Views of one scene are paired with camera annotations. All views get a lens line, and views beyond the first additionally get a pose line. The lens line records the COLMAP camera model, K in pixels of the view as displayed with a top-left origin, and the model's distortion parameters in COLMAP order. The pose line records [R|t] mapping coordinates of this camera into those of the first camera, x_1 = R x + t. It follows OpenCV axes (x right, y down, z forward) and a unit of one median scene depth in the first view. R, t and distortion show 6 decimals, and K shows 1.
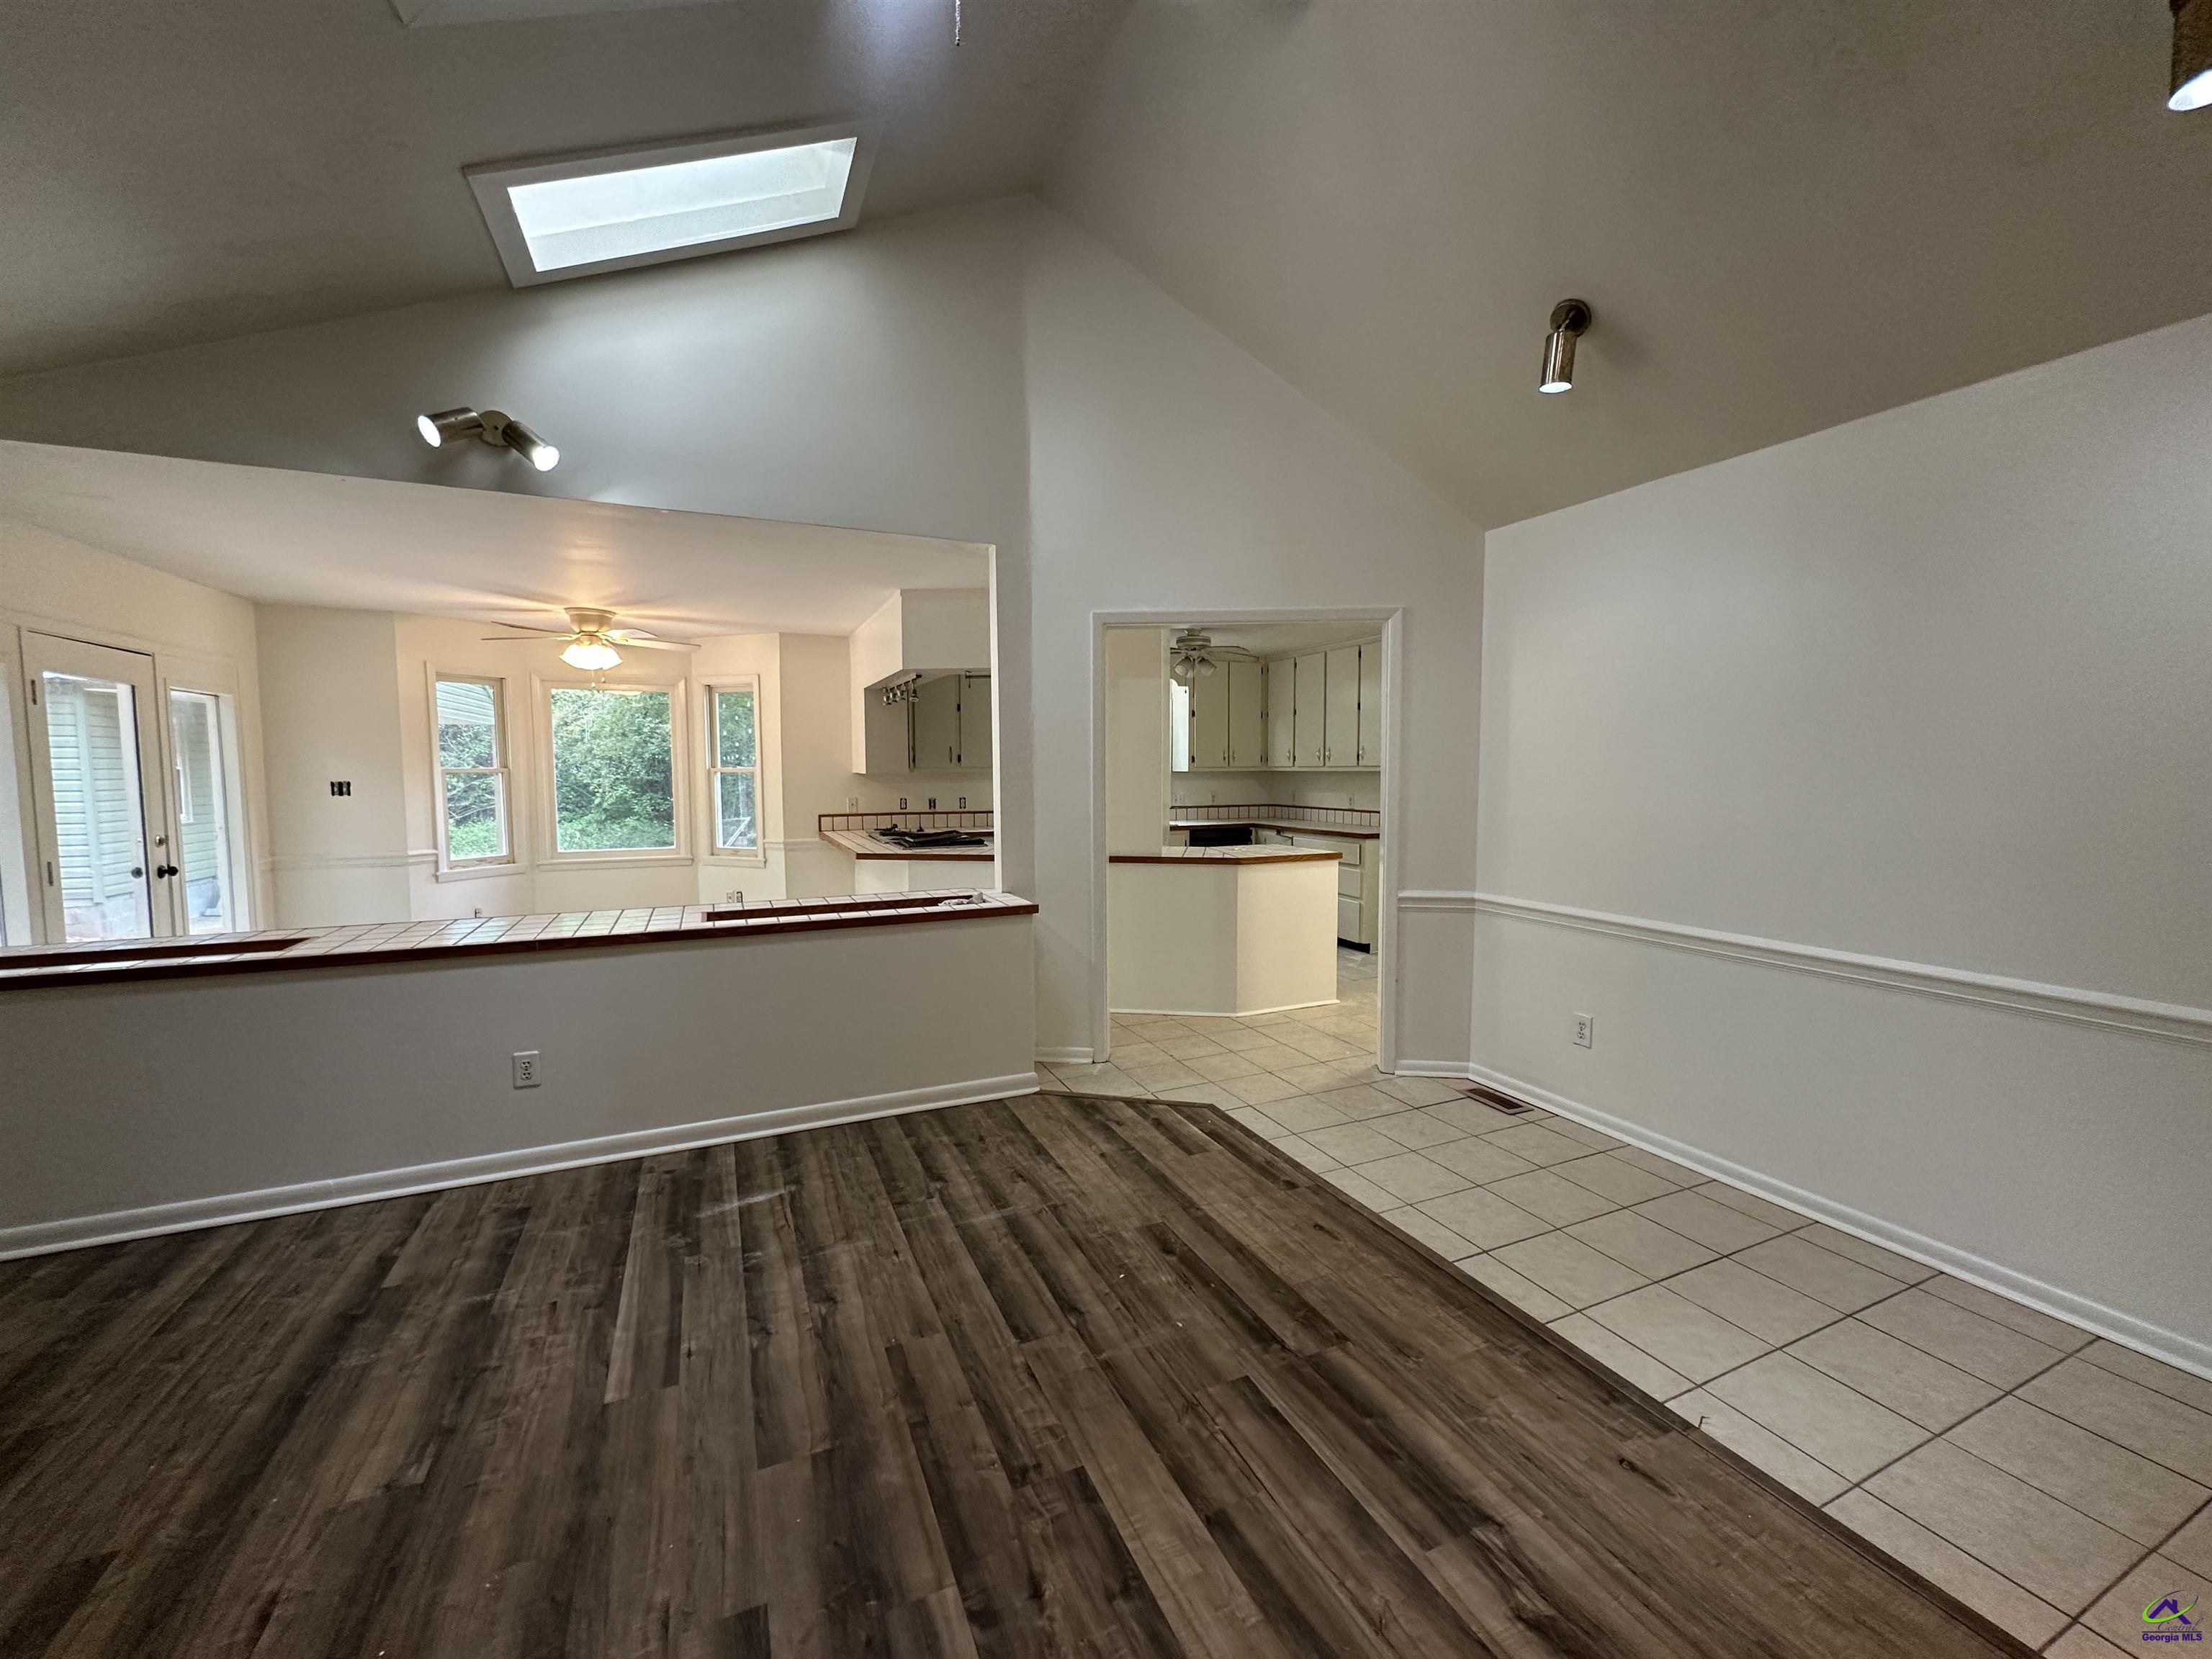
lens RADIAL K [[884.4, 0, 1106.0], [0, 884.4, 829.5], [0, 0, 1]] dist [-0.001562, 0.000076]
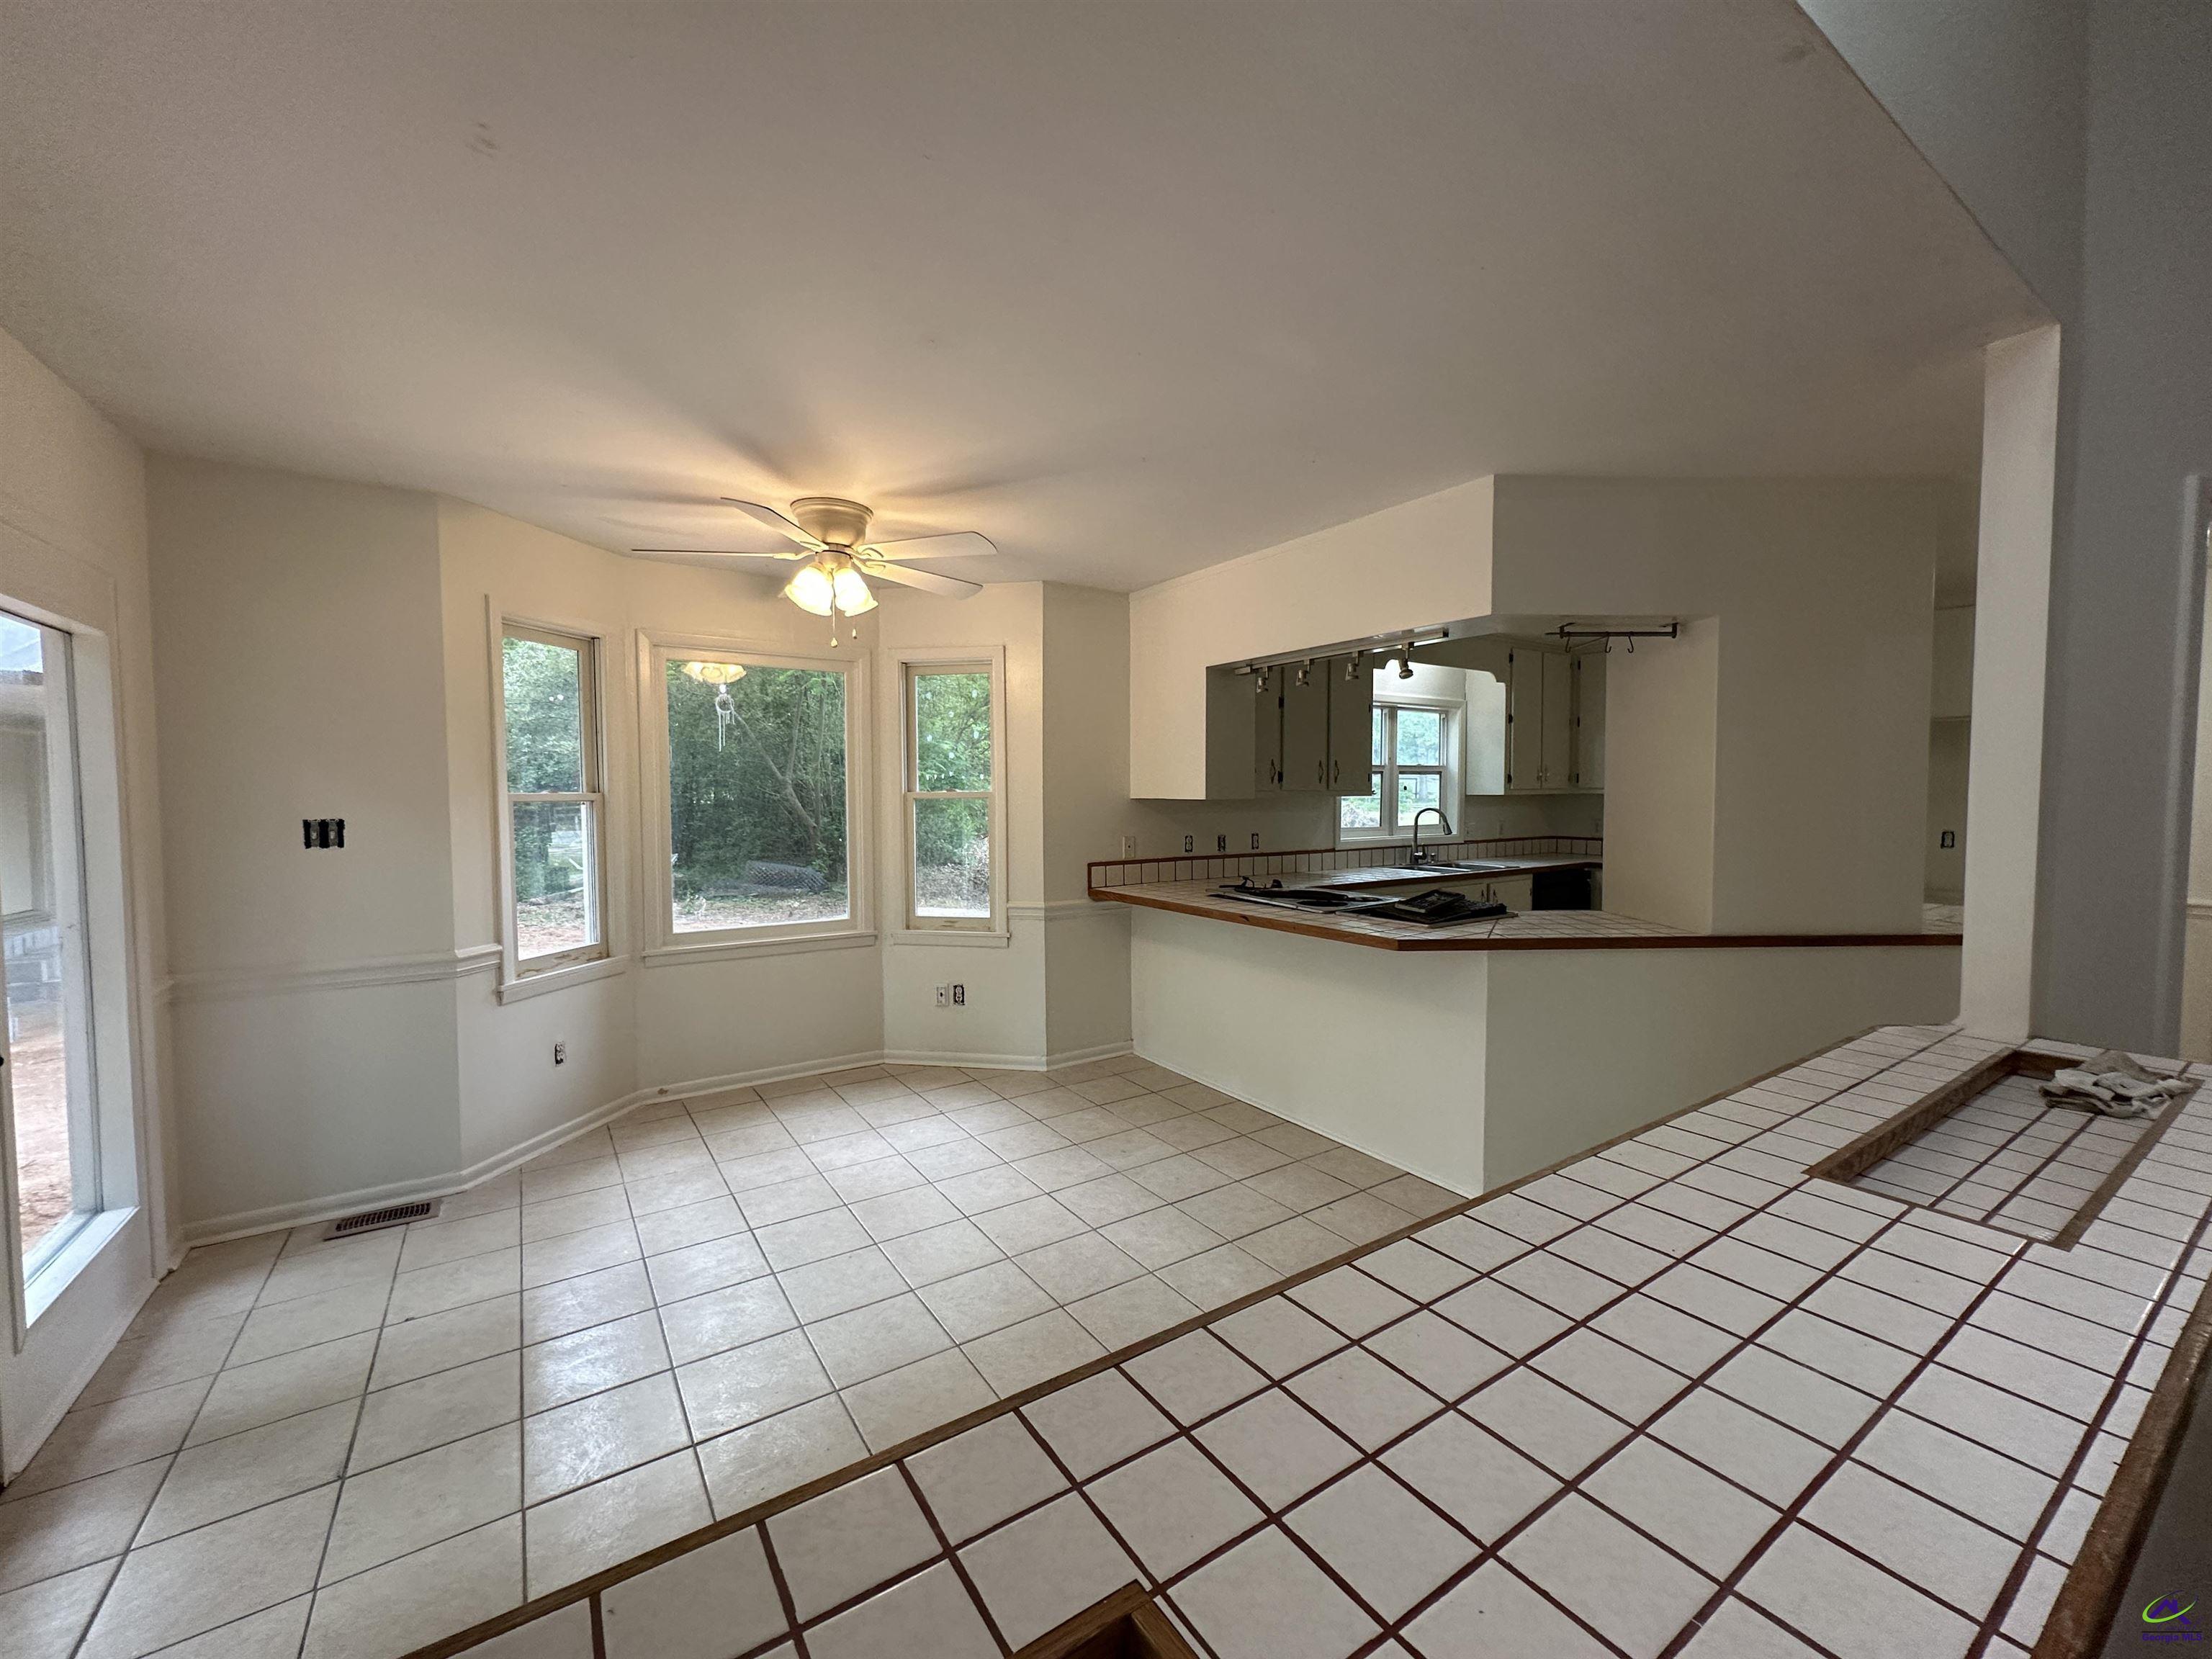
lens RADIAL K [[884.4, 0, 1106.0], [0, 884.4, 829.5], [0, 0, 1]] dist [-0.001562, 0.000076]
pose [[0.987279, -0.011315, 0.158592, -0.420974], [0.016341, 0.999403, -0.030426, -0.021659], [-0.158153, 0.032631, 0.986875, 0.358669]]
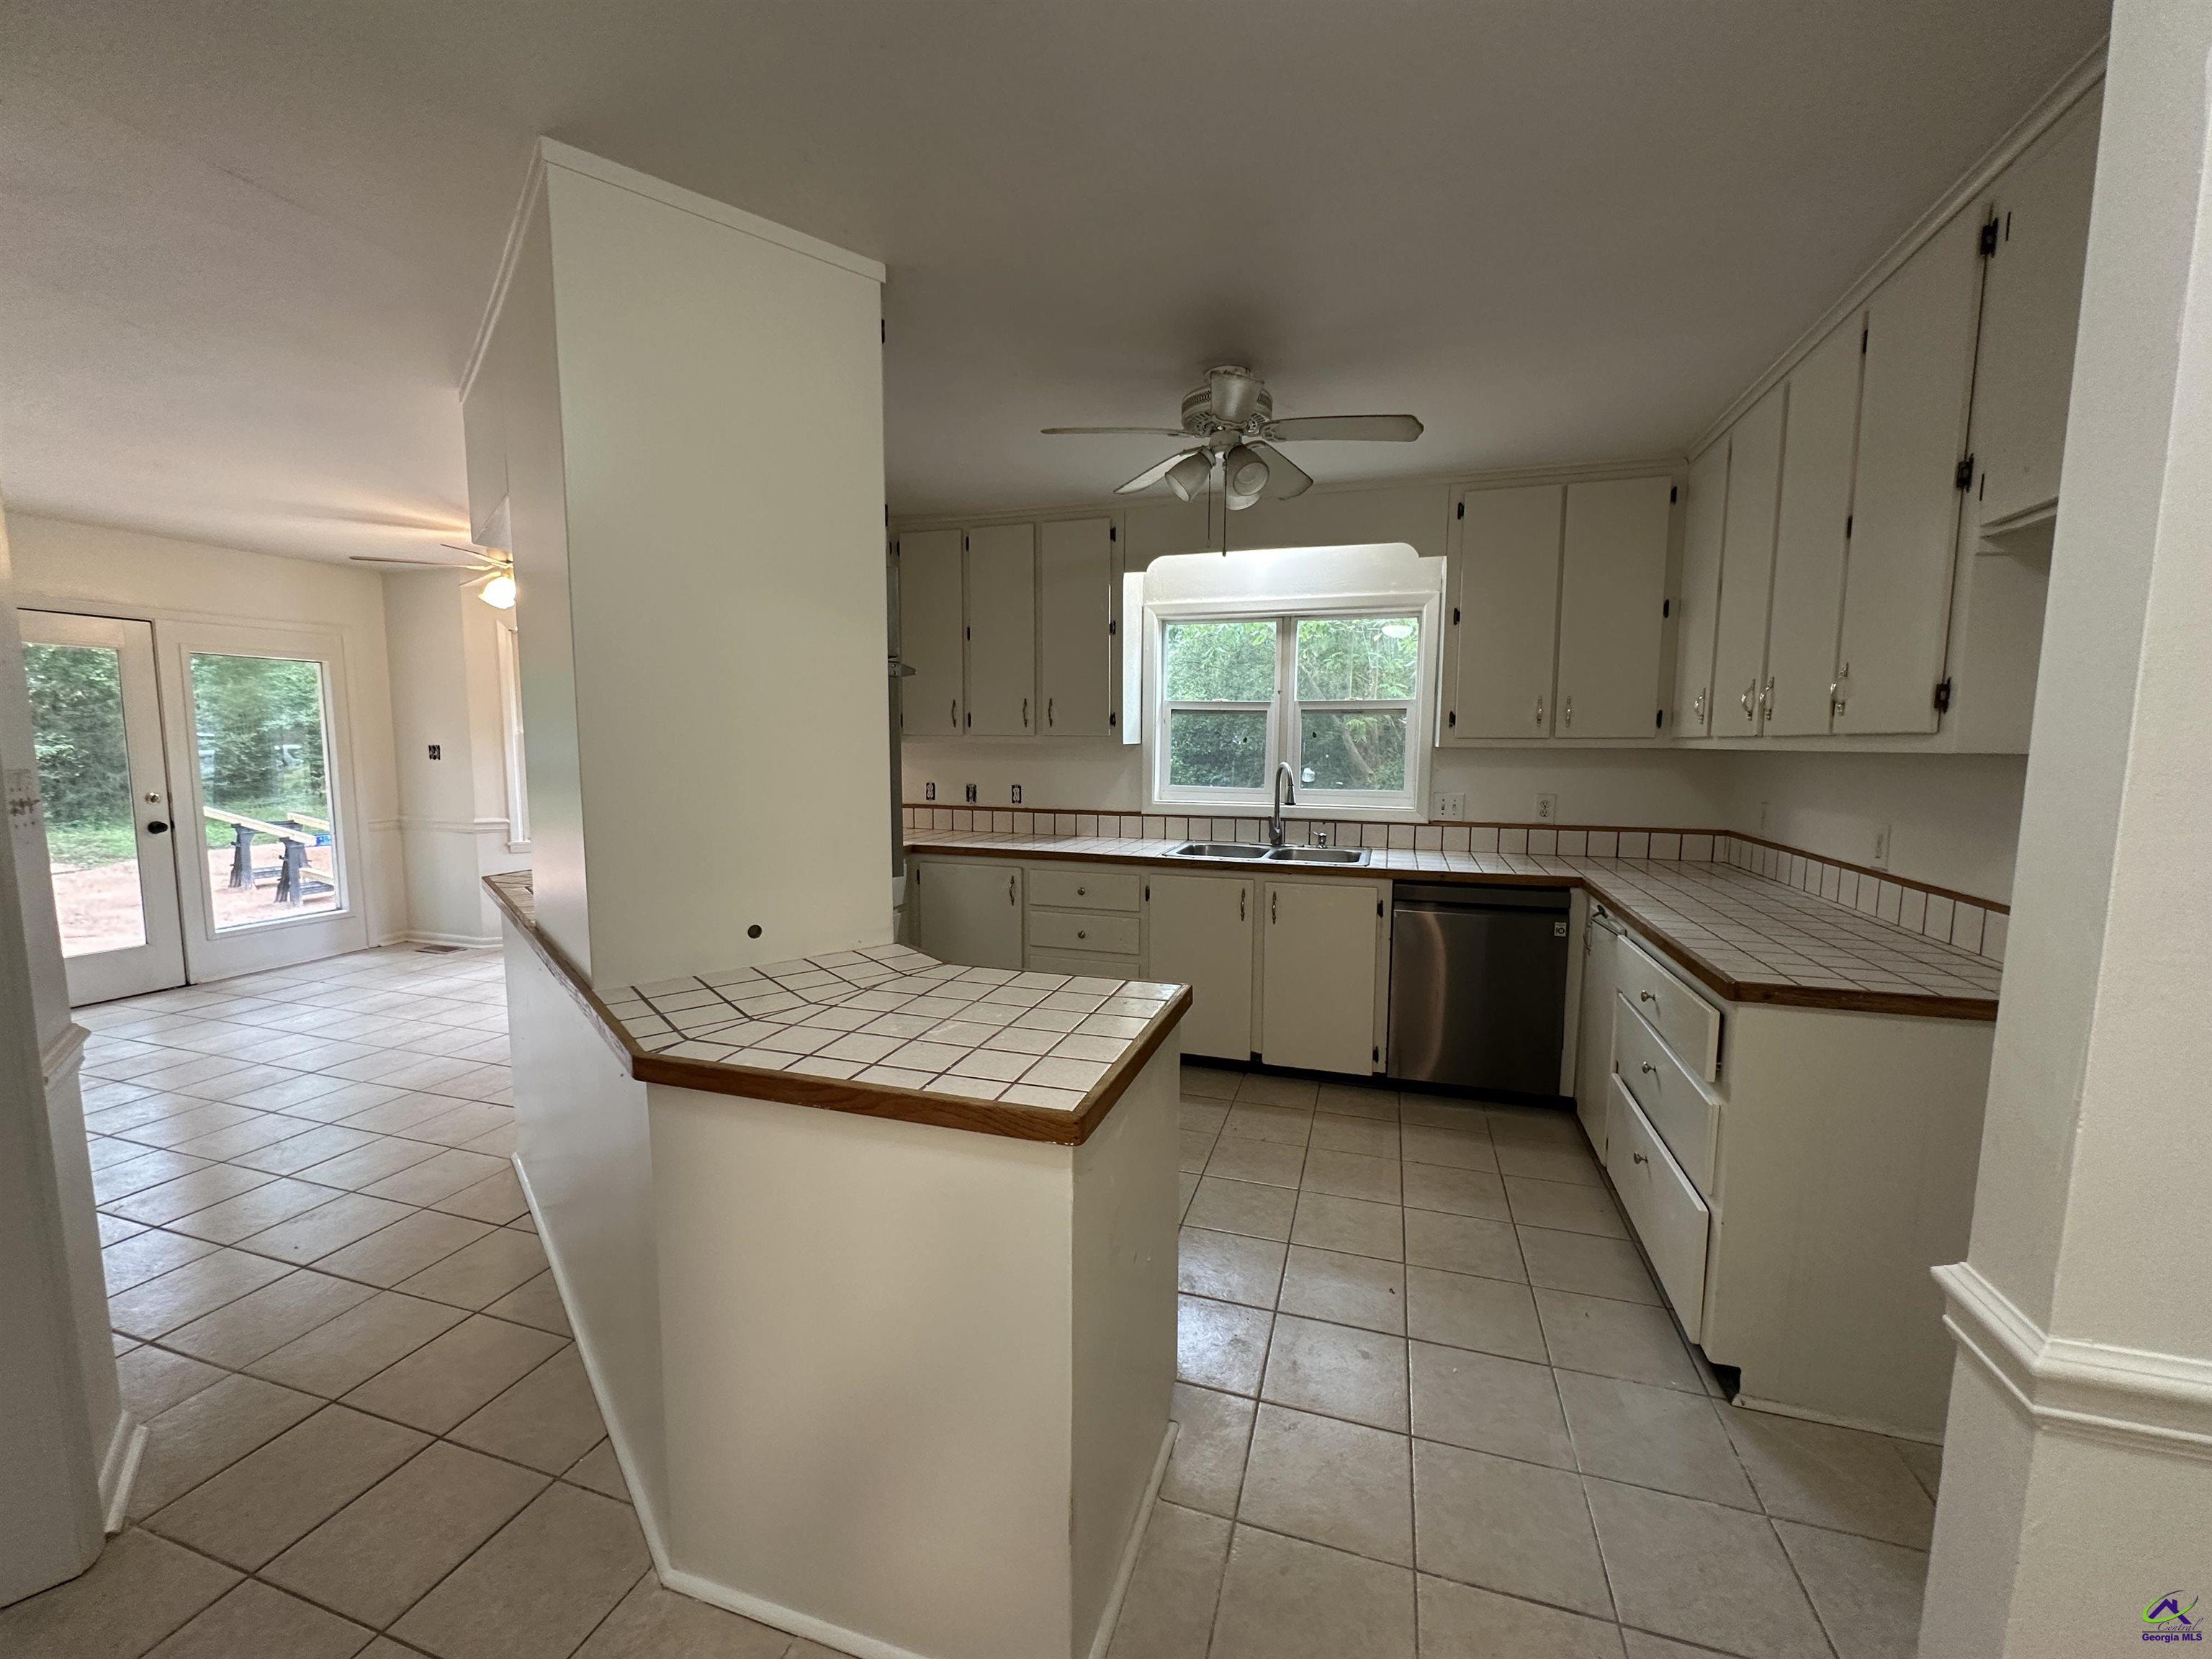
lens RADIAL K [[884.4, 0, 1106.0], [0, 884.4, 829.5], [0, 0, 1]] dist [-0.001562, 0.000076]
pose [[0.740557, 0.075013, -0.667794, 0.315162], [-0.055364, 0.997182, 0.050616, -0.043277], [0.669709, -0.000512, 0.742623, 0.639229]]
